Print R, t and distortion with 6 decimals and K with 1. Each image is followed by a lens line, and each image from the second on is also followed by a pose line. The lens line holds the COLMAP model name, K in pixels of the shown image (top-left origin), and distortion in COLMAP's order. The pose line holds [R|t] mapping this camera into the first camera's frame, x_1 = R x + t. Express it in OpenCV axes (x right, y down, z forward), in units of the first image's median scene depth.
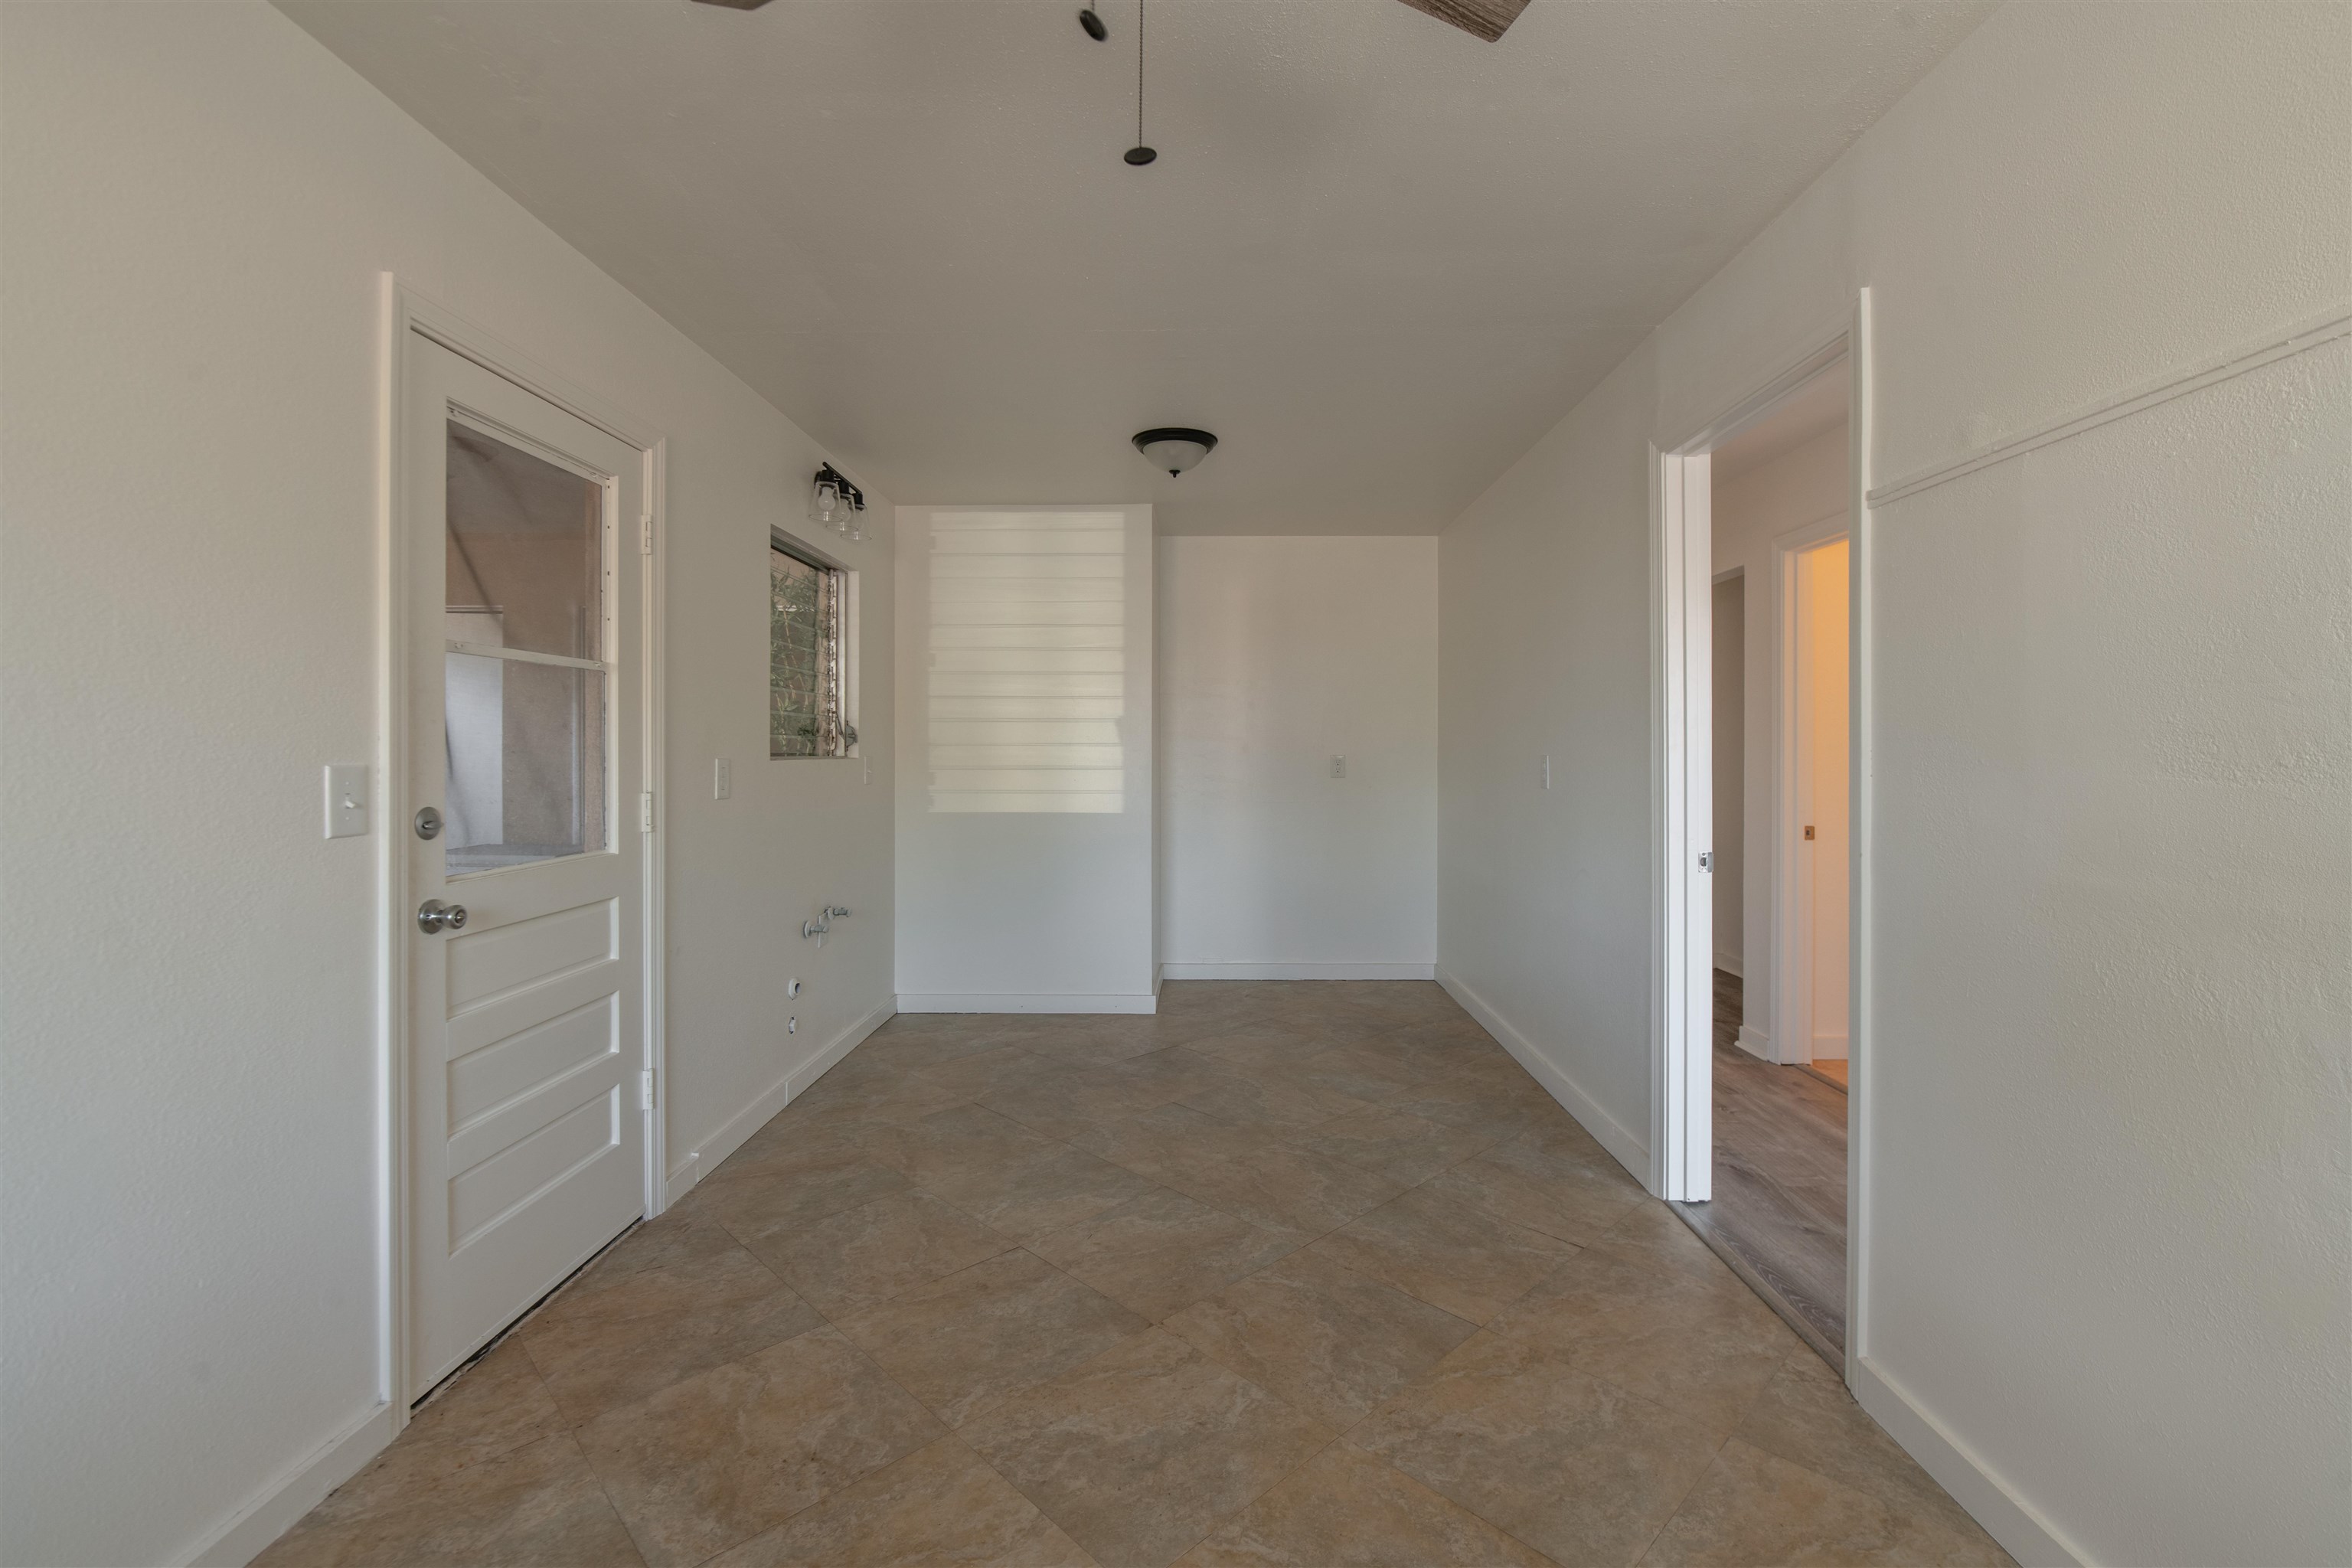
lens RADIAL K [[1014.5, 0, 1180.7], [0, 1014.5, 768.3], [0, 0, 1]] dist [-0.014584, 0.001667]
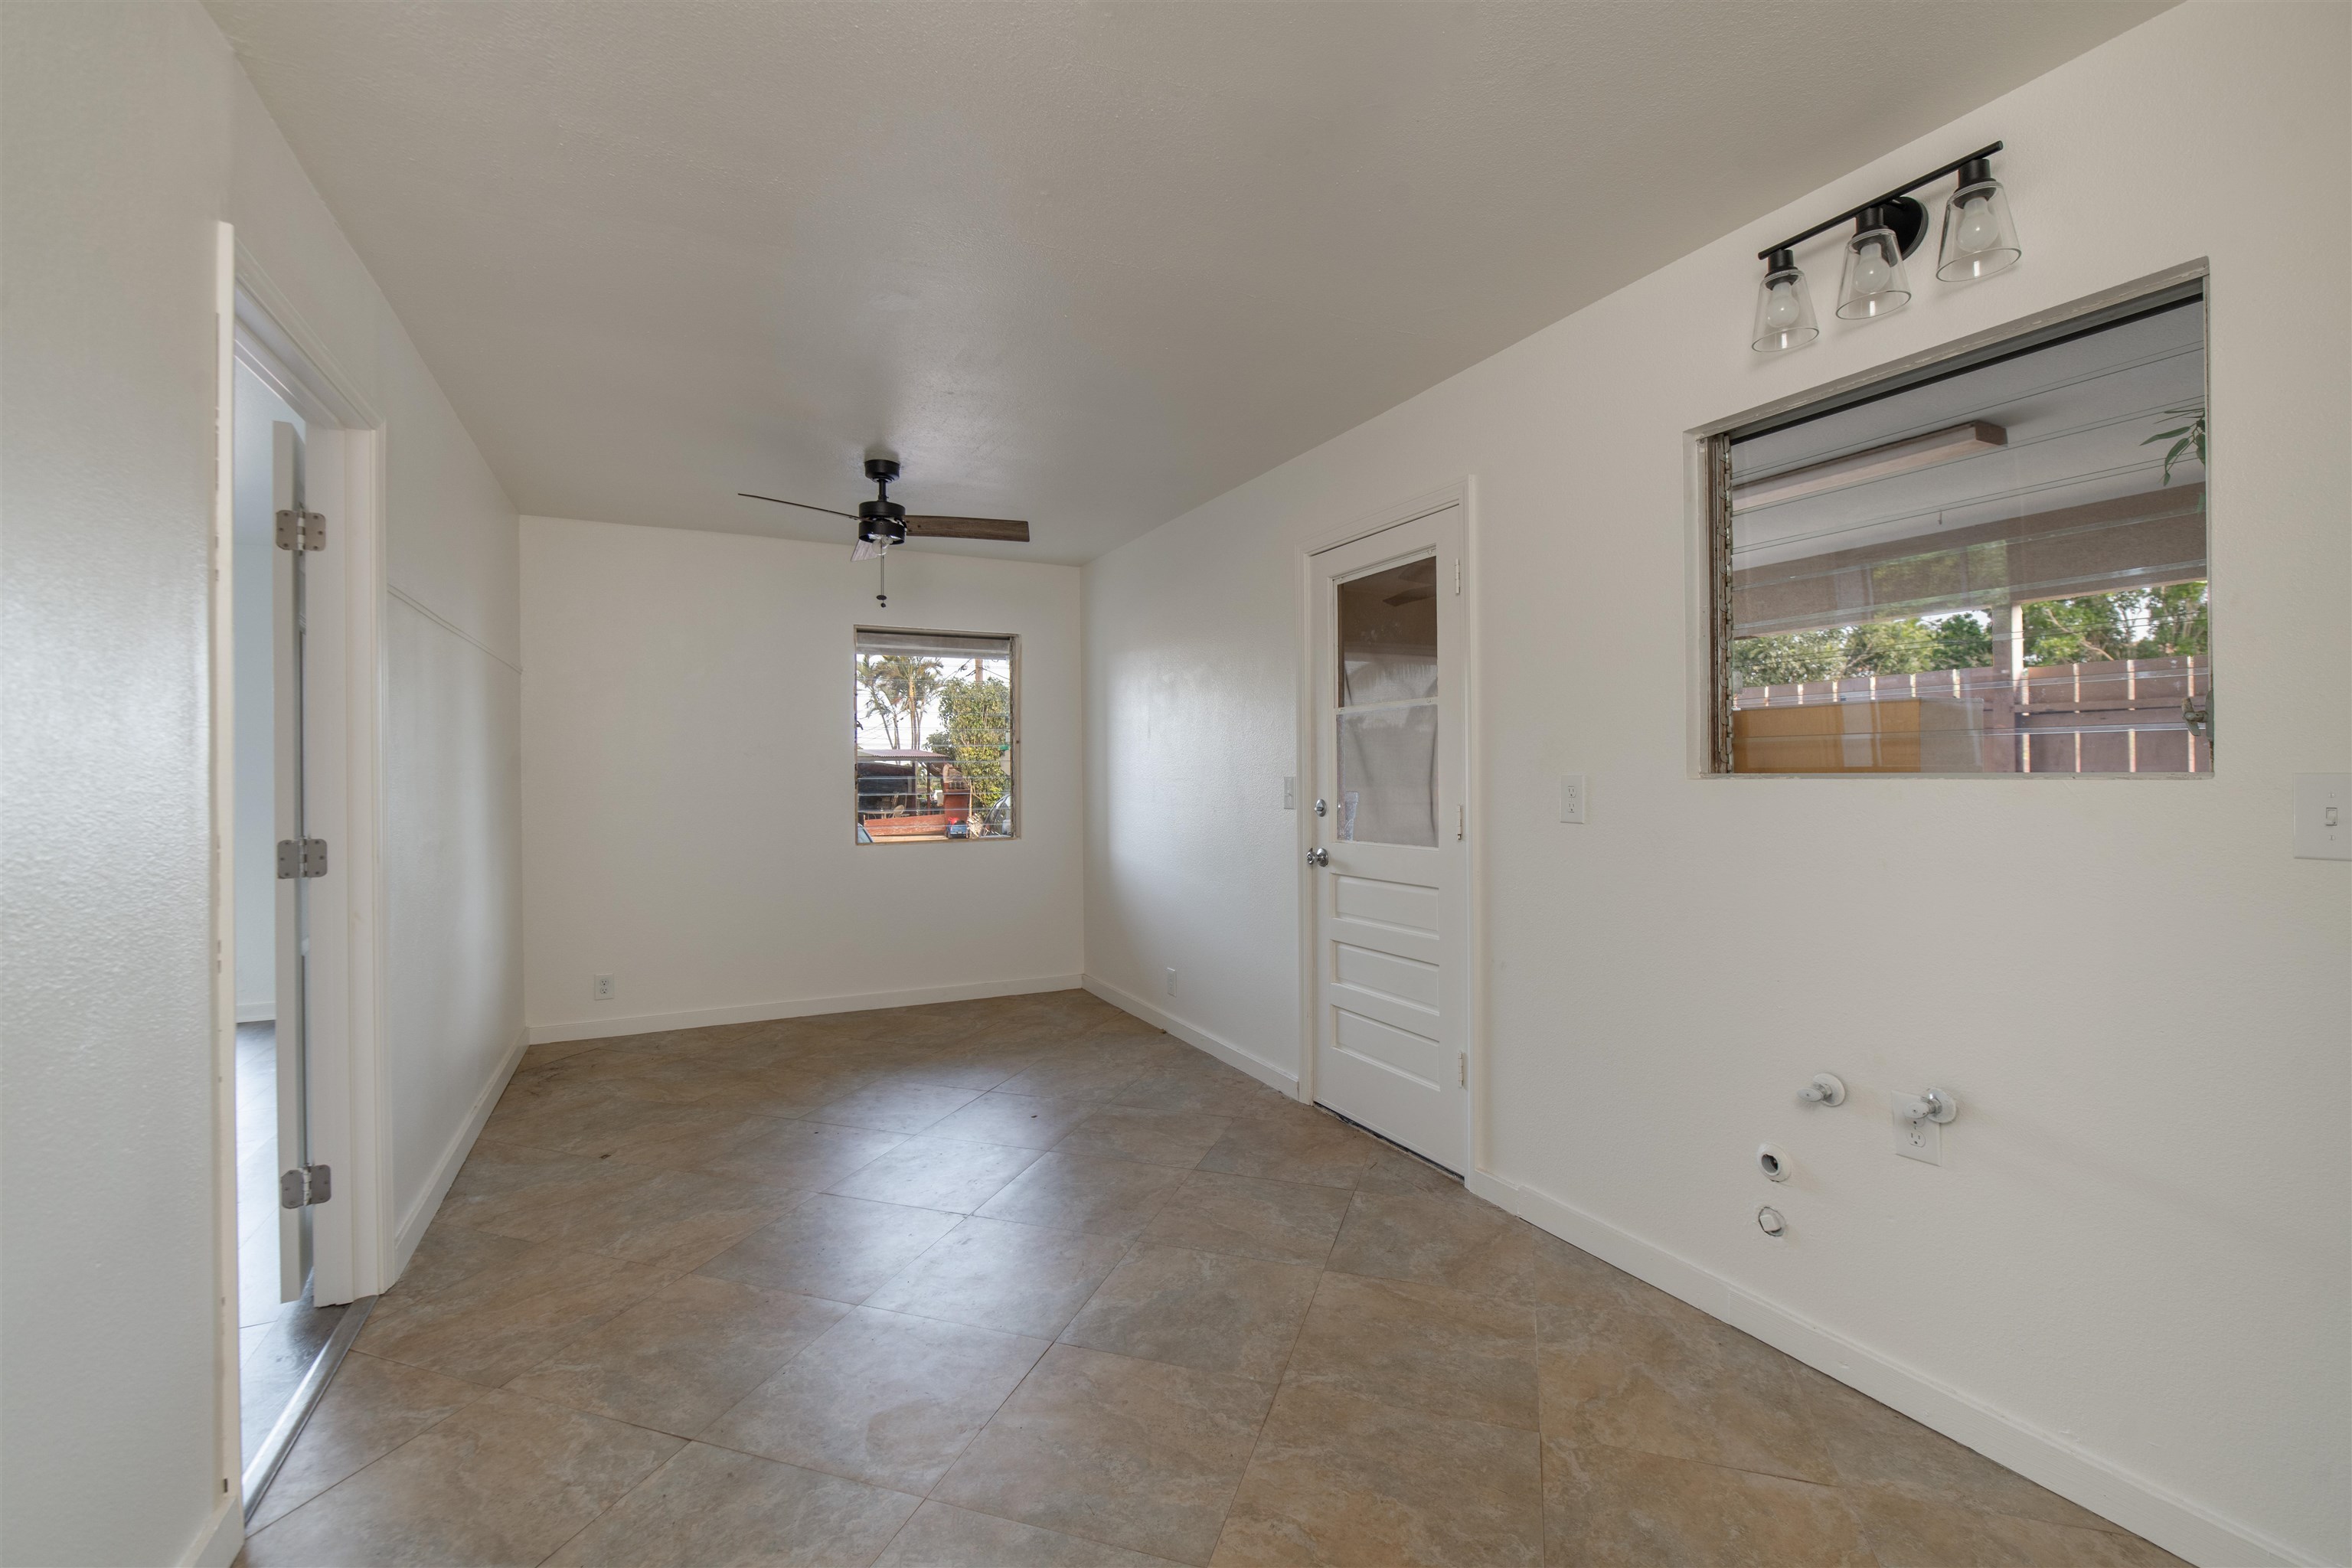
lens RADIAL K [[1014.5, 0, 1184.3], [0, 1014.5, 772.7], [0, 0, 1]] dist [-0.014584, 0.001667]
pose [[-0.885008, 0.004213, -0.465557, 0.290818], [-0.001544, 0.999927, 0.011986, -0.026235], [0.465574, 0.011326, -0.884937, 1.993066]]
